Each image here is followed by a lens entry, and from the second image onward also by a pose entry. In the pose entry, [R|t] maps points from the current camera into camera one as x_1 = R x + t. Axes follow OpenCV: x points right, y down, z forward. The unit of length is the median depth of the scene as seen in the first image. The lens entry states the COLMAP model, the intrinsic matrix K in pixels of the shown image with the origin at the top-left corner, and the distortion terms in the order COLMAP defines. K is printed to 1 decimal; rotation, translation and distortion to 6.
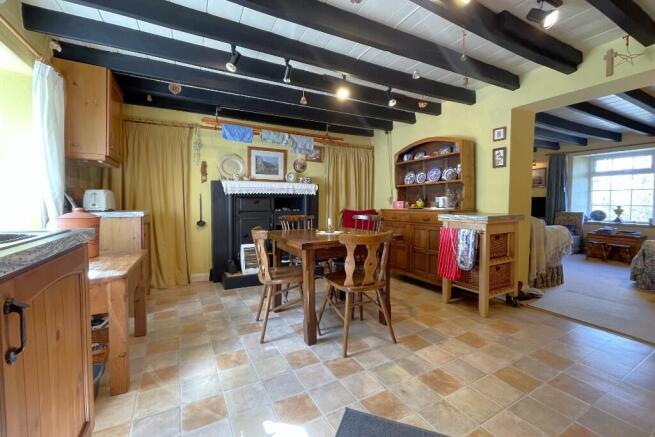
lens RADIAL K [[275.3, 0, 329.5], [0, 275.3, 214.2], [0, 0, 1]] dist [-0.012378, -0.000124]
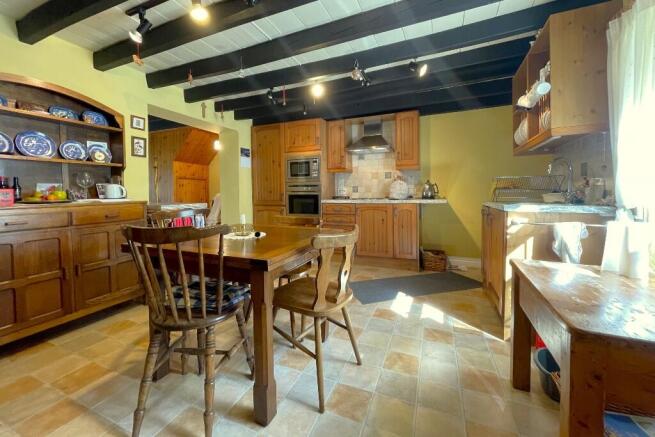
lens RADIAL K [[275.3, 0, 317.1], [0, 275.3, 200.7], [0, 0, 1]] dist [-0.012378, -0.000124]
pose [[-0.605707, -0.020458, 0.795425, -0.724191], [0.036373, 0.997913, 0.053363, -0.053320], [-0.794856, 0.061254, -0.603698, 1.405640]]
